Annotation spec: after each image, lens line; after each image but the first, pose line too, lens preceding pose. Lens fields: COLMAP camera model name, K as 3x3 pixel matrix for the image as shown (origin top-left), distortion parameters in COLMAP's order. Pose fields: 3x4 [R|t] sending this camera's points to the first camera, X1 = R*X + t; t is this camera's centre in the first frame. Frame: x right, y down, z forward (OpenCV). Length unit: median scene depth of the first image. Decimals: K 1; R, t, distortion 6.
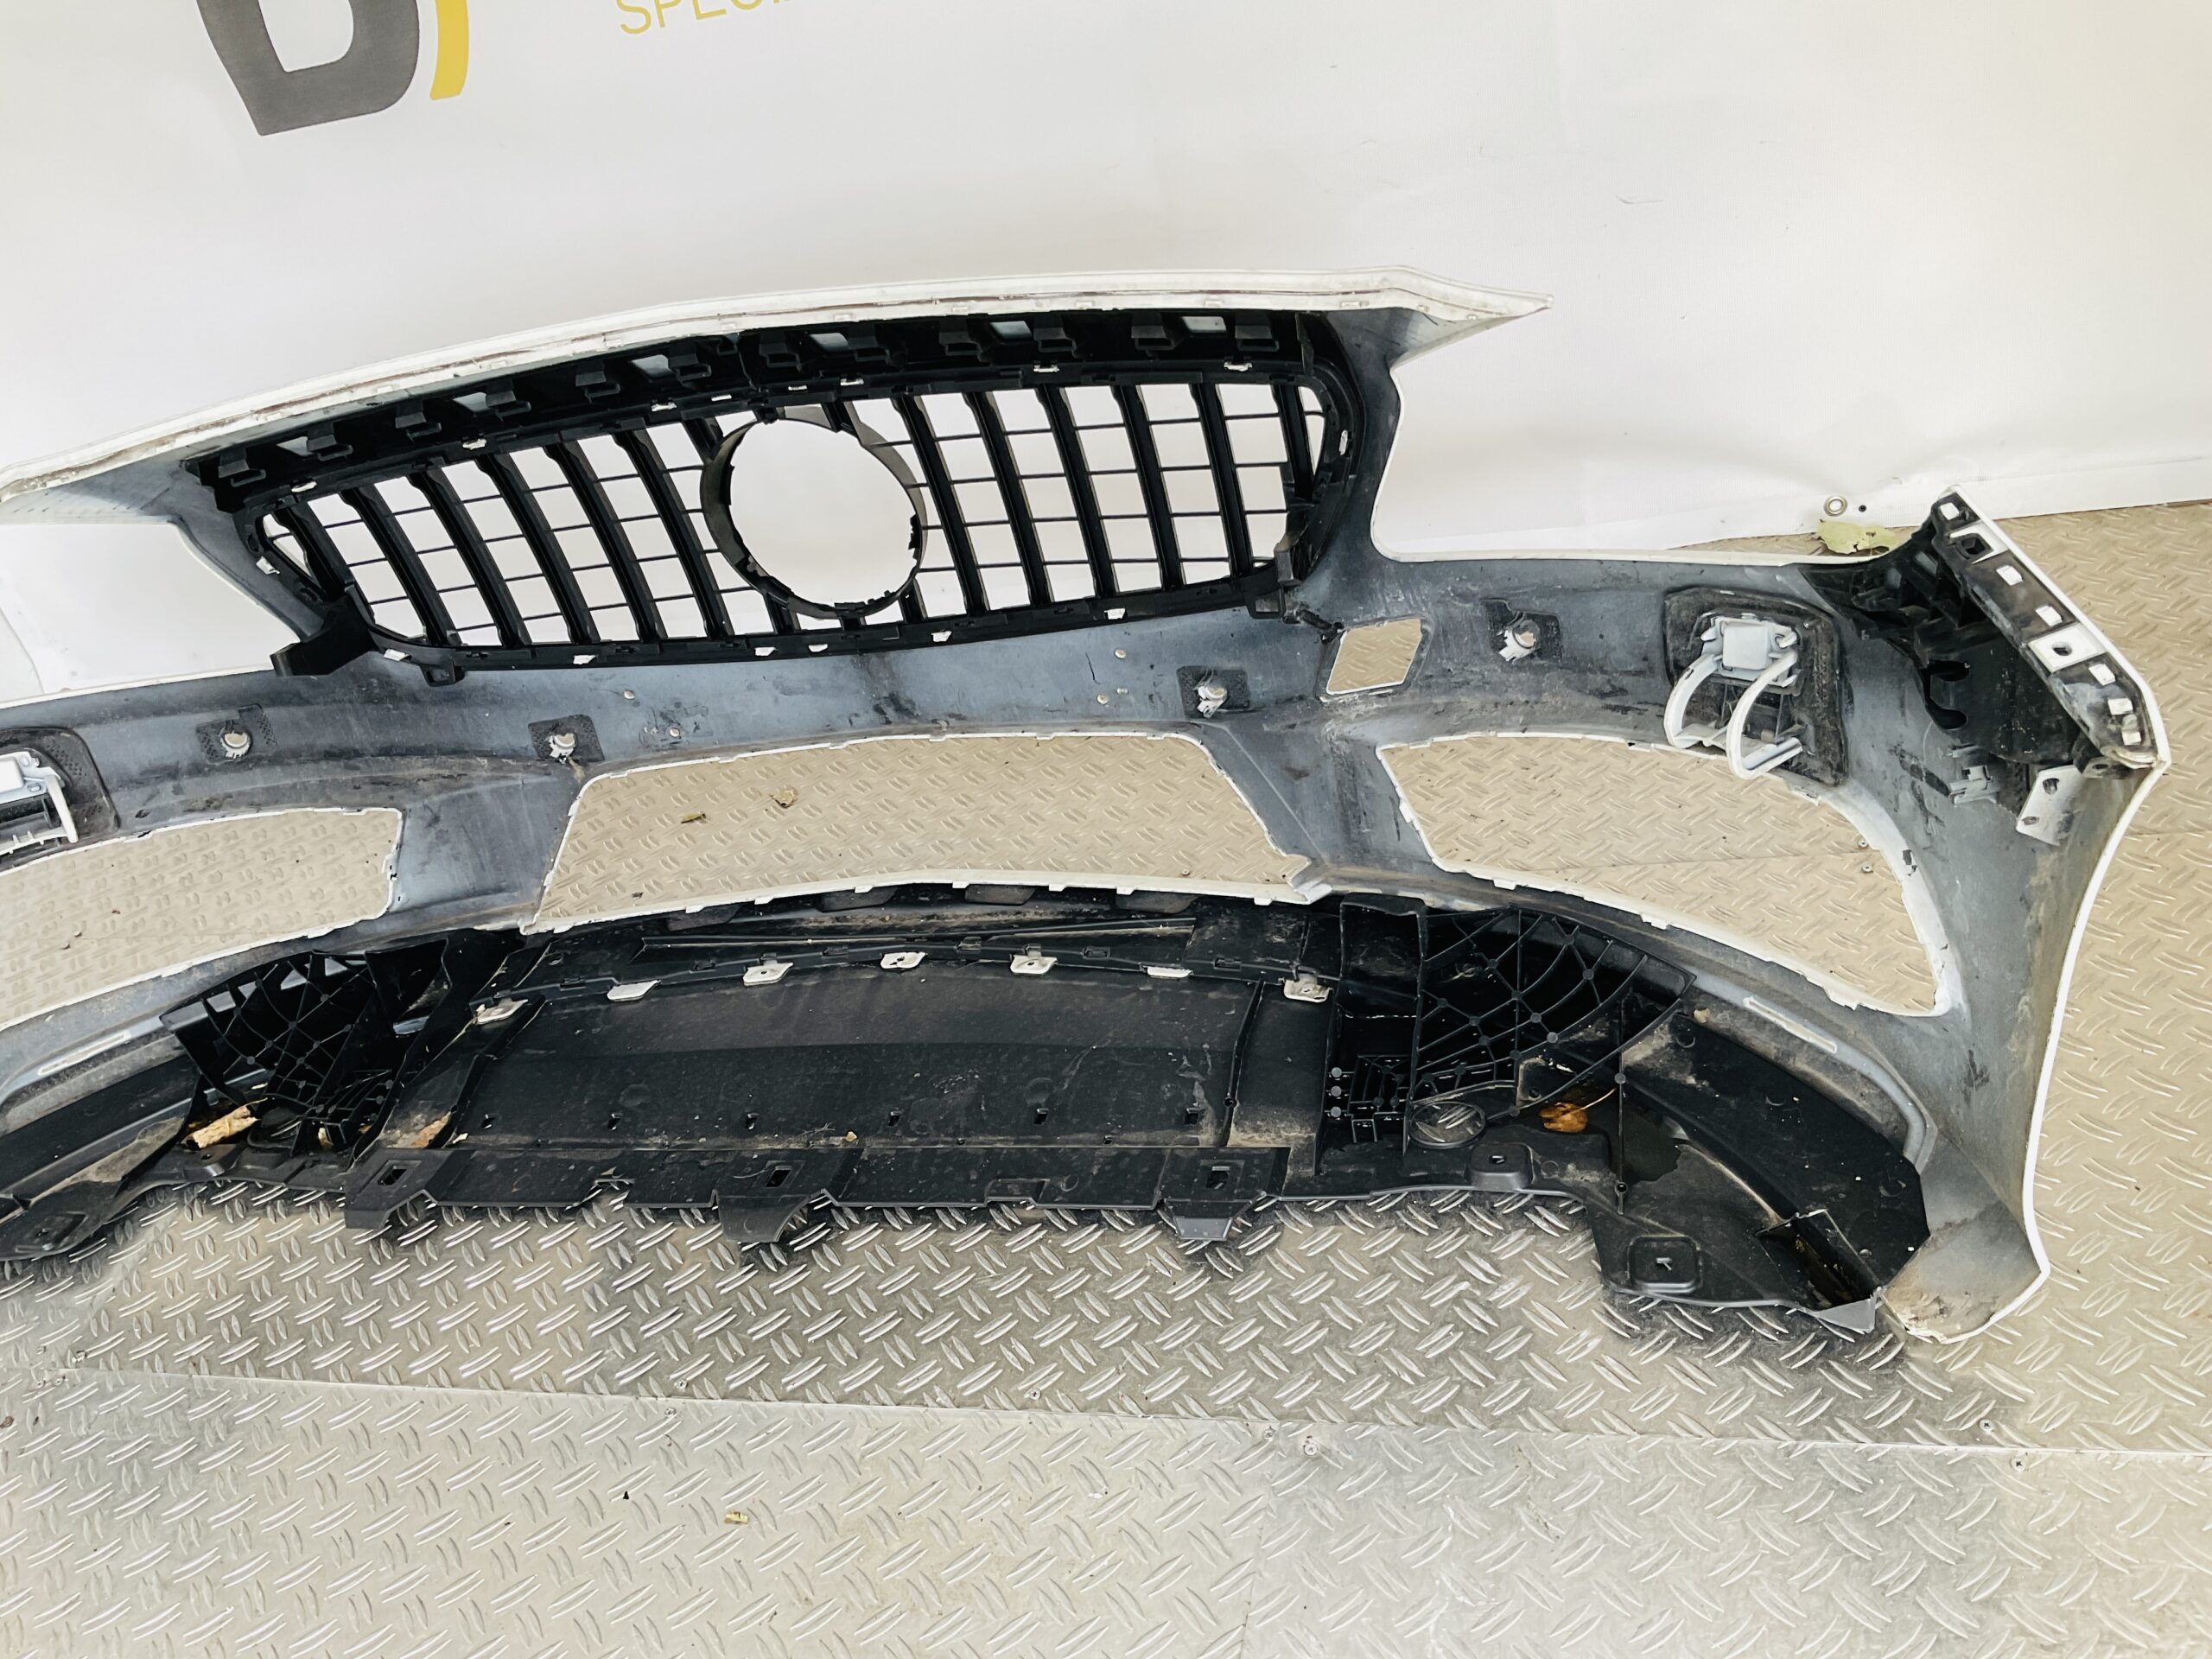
lens RADIAL K [[1807.7, 0, 1112.0], [0, 1807.7, 819.5], [0, 0, 1]] dist [0.089469, -0.201047]
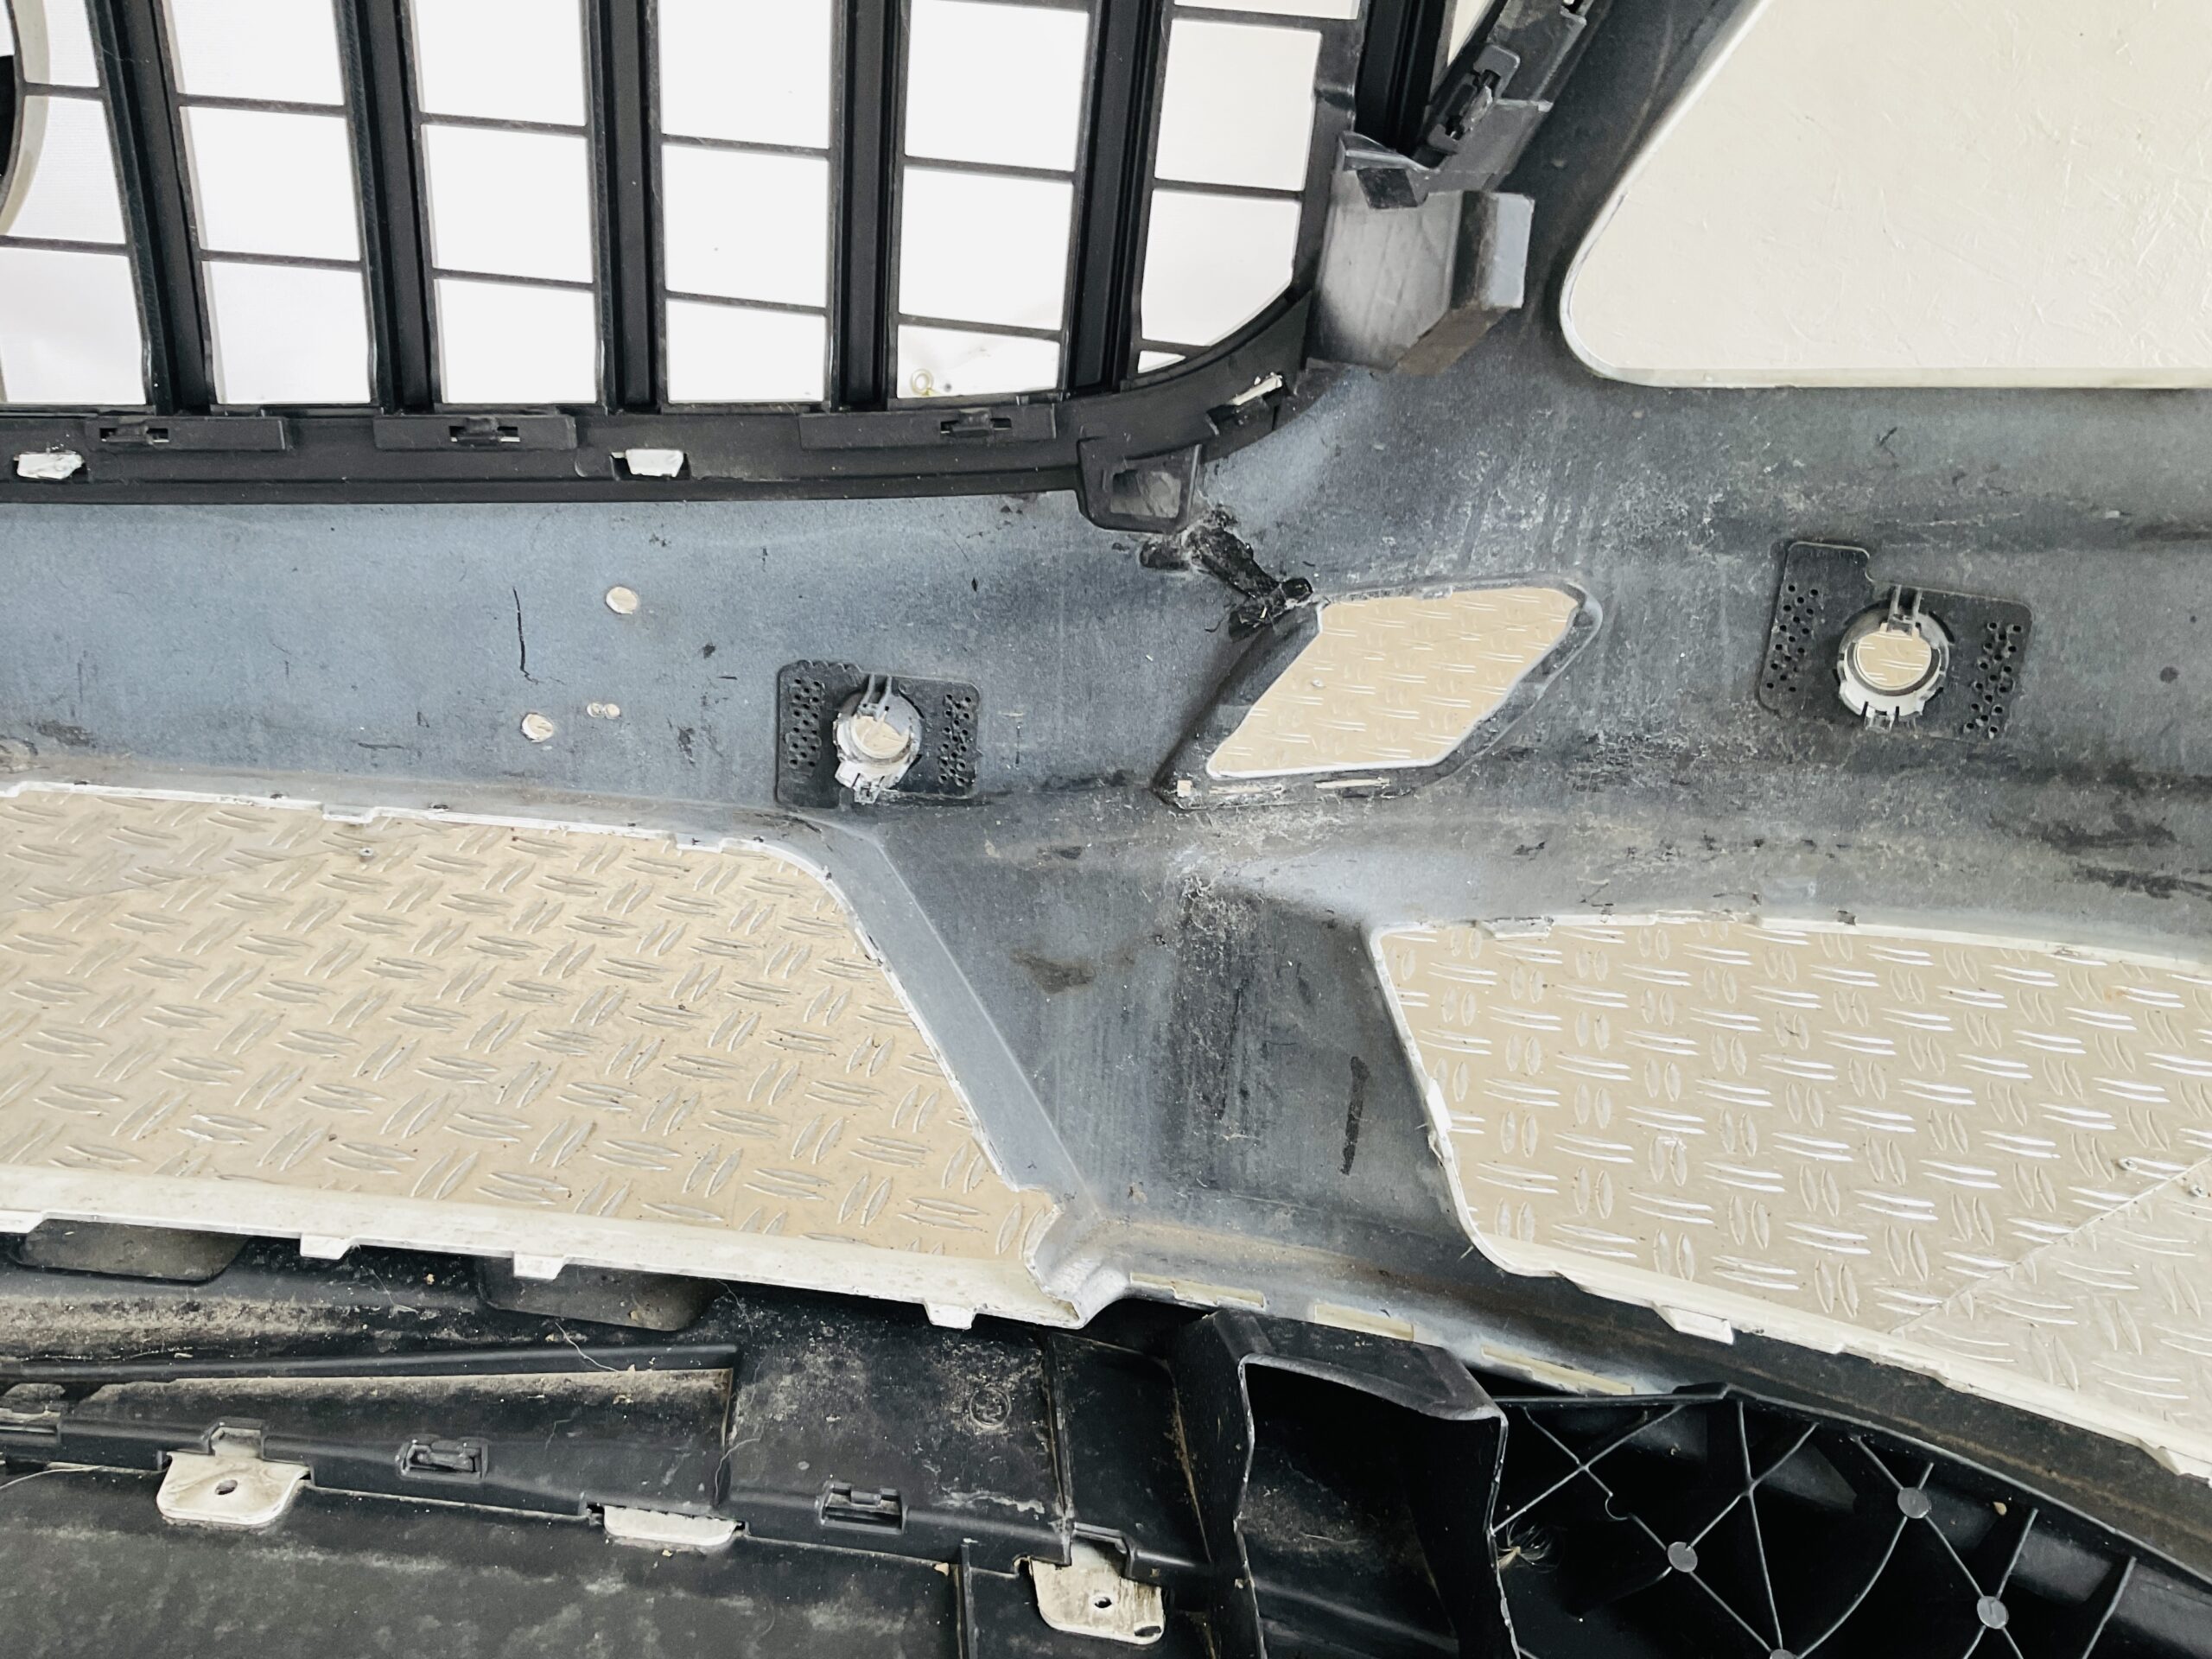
lens RADIAL K [[1807.7, 0, 1112.0], [0, 1807.7, 819.5], [0, 0, 1]] dist [0.089469, -0.201047]
pose [[0.897133, 0.109655, 0.427935, -0.057495], [-0.065692, 0.991047, -0.116231, -0.014330], [-0.436849, 0.076163, 0.896305, 0.647709]]
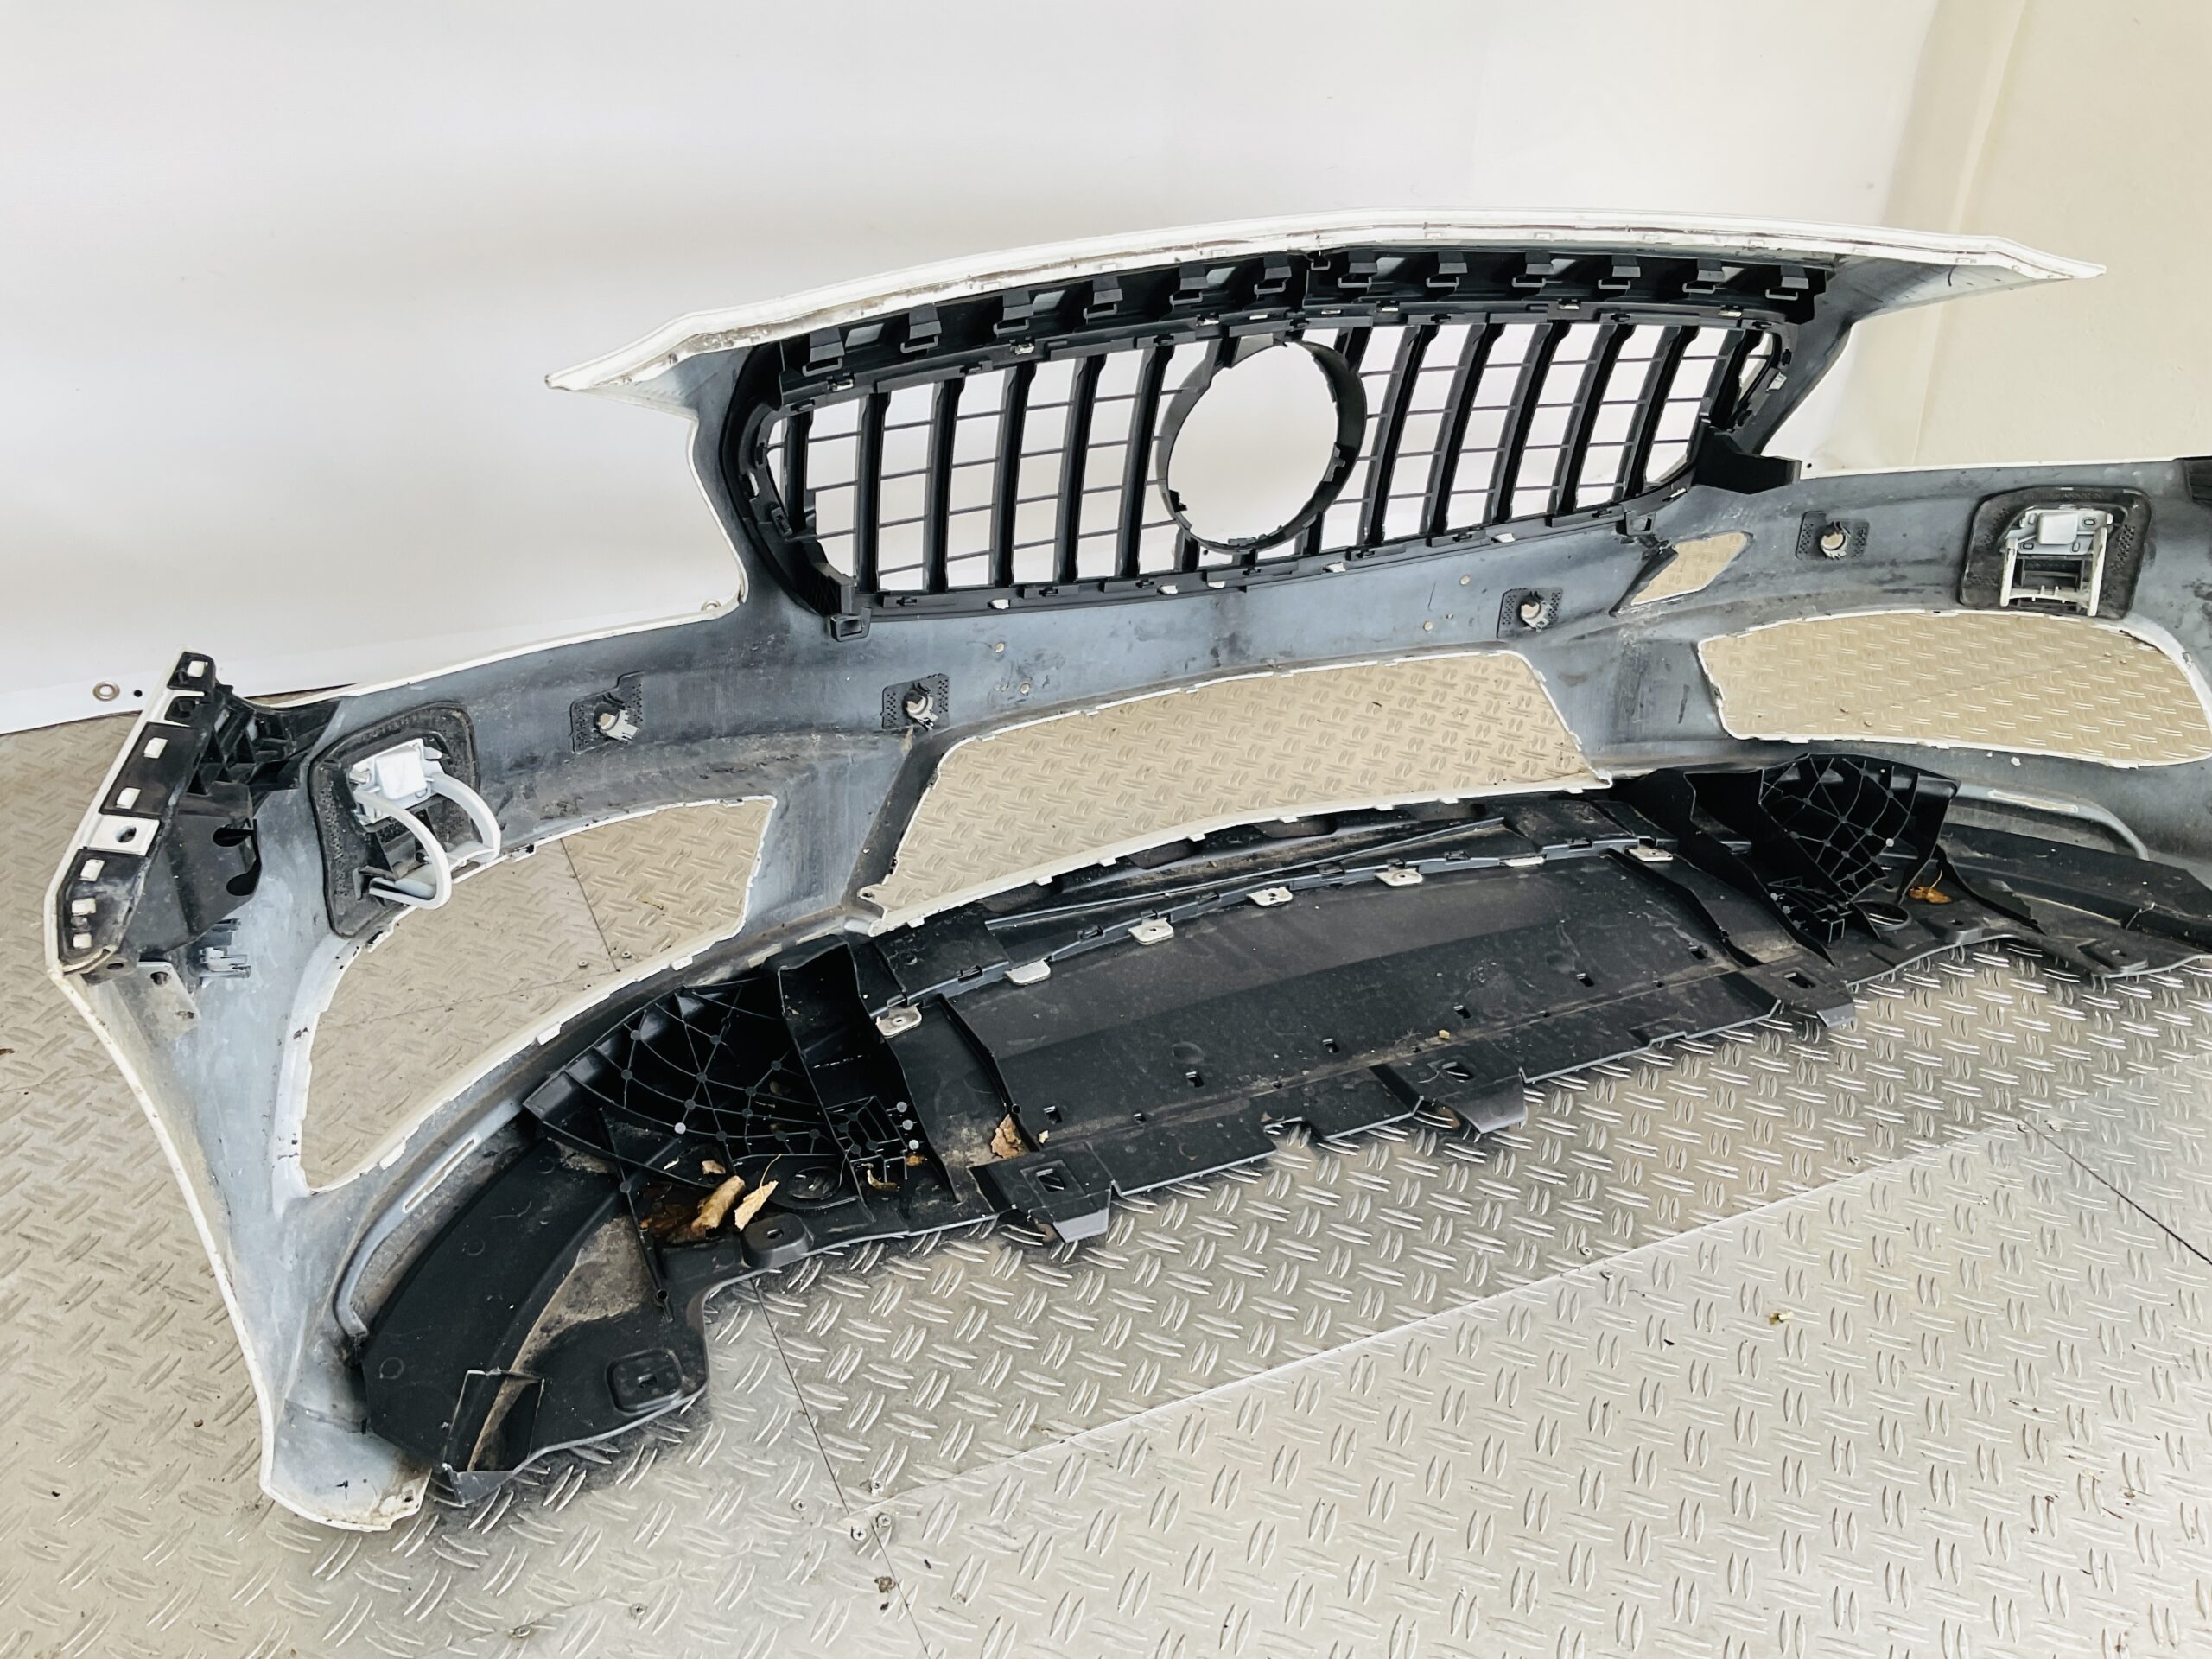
lens RADIAL K [[1807.7, 0, 1112.0], [0, 1807.7, 819.5], [0, 0, 1]] dist [0.089469, -0.201047]
pose [[0.756845, -0.091254, 0.647193, -0.897316], [0.134525, 0.990754, -0.017621, 0.044455], [-0.639601, 0.100400, 0.762122, 0.307703]]
